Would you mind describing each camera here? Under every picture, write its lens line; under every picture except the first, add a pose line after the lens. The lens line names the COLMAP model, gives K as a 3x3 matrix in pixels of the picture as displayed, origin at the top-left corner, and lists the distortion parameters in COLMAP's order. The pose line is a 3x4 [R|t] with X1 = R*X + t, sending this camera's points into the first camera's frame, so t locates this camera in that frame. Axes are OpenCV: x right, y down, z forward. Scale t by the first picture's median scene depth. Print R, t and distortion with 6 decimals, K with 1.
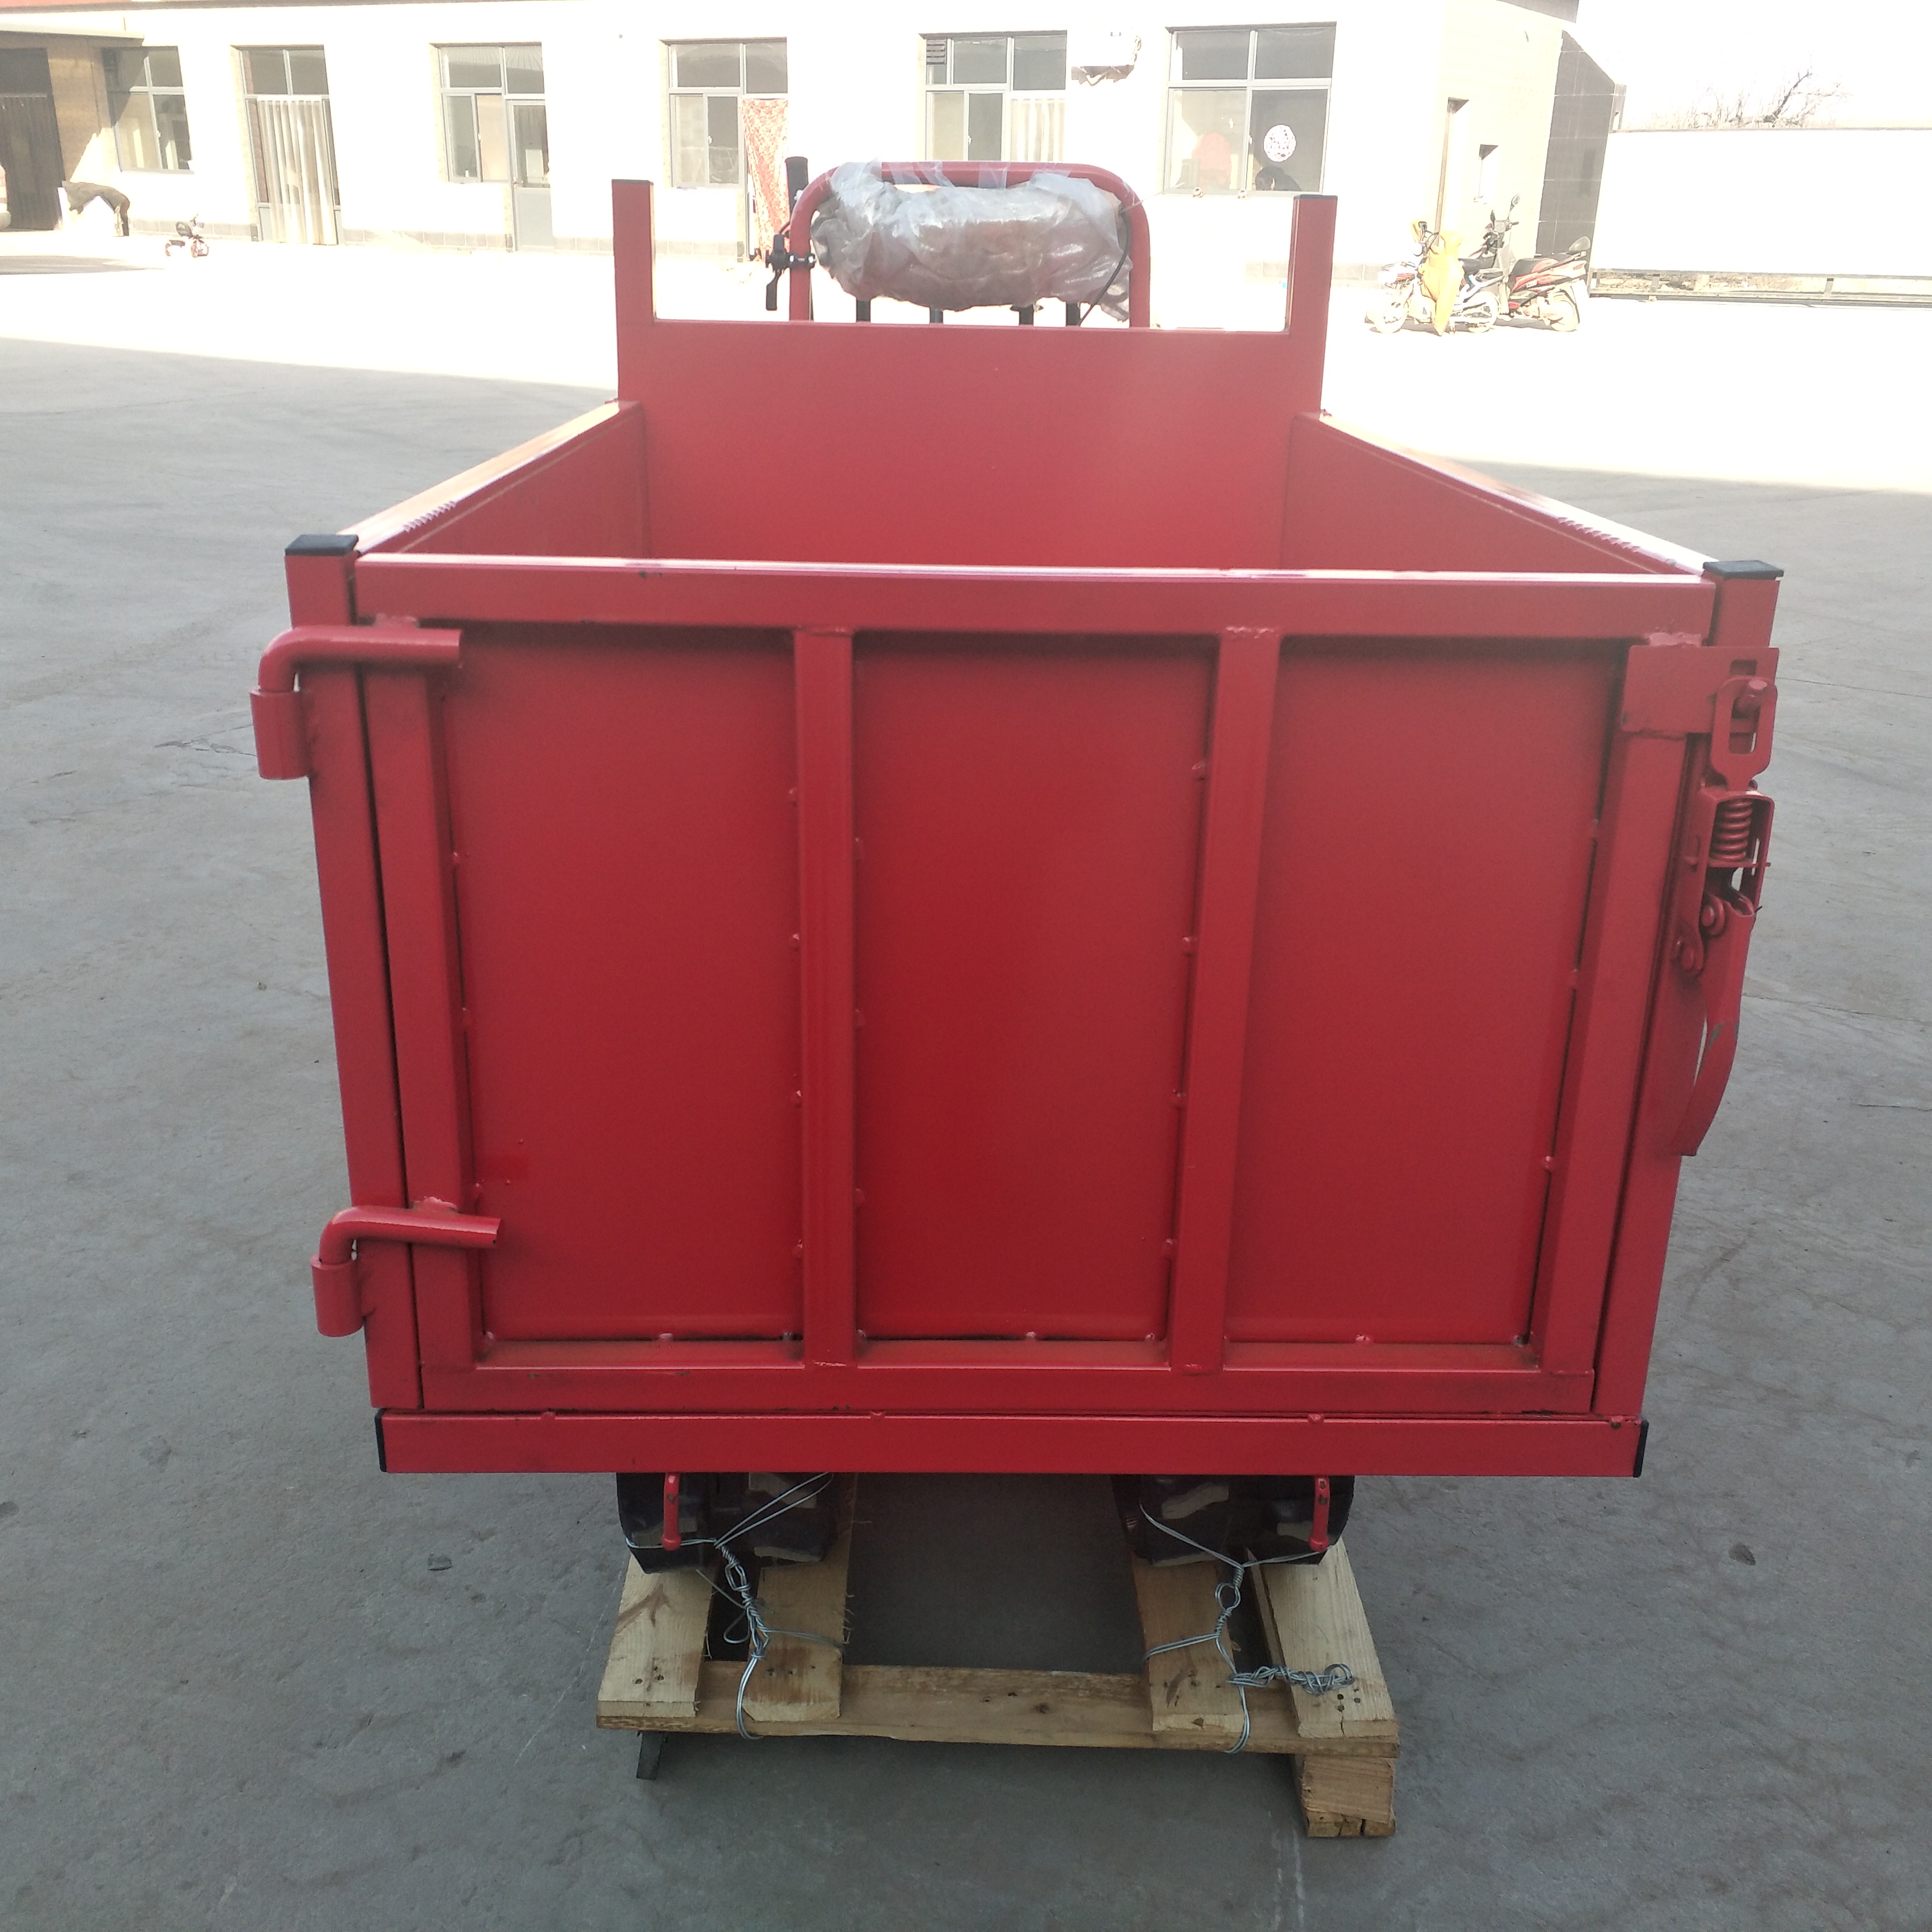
lens RADIAL K [[1942.3, 0, 925.4], [0, 1942.3, 960.0], [0, 0, 1]] dist [0.019529, 0.038789]
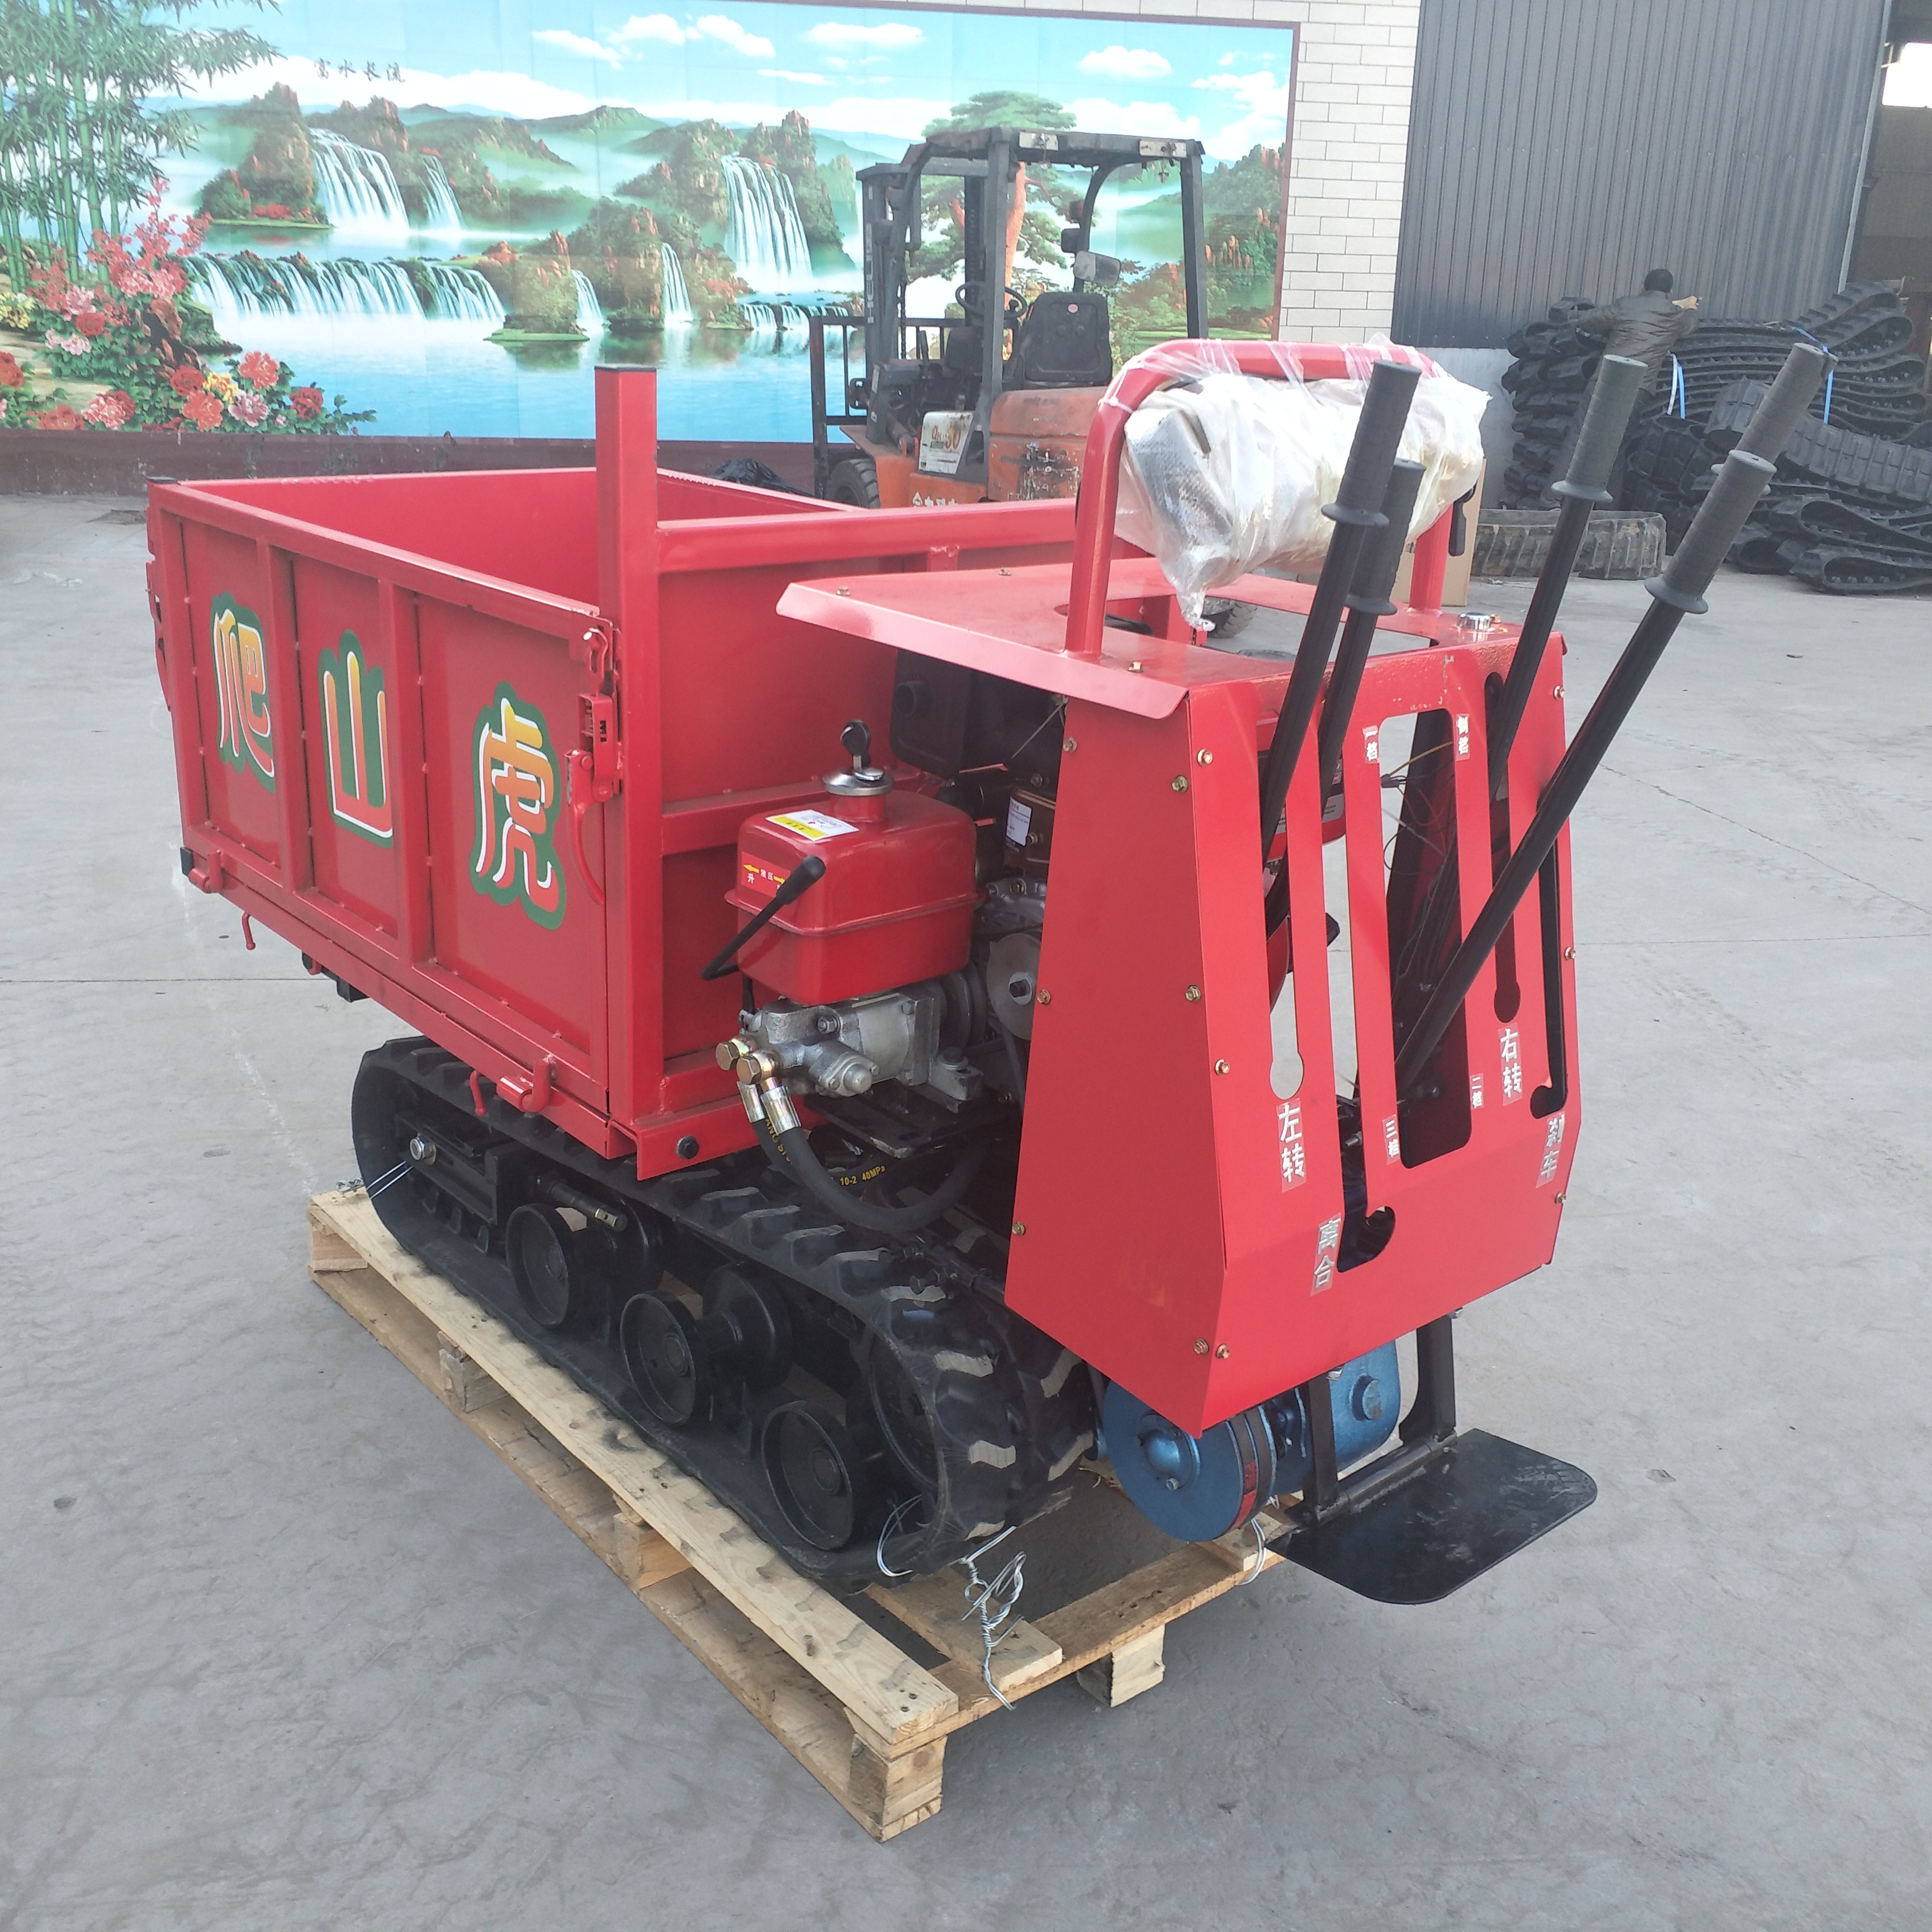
lens RADIAL K [[1937.5, 0, 940.6], [0, 1937.5, 970.1], [0, 0, 1]] dist [-0.002102, 0.079167]
pose [[-0.775541, 0.166464, -0.608955, 0.659839], [-0.266747, 0.787860, 0.555088, -0.700733], [0.572173, 0.592930, -0.566614, 1.747174]]
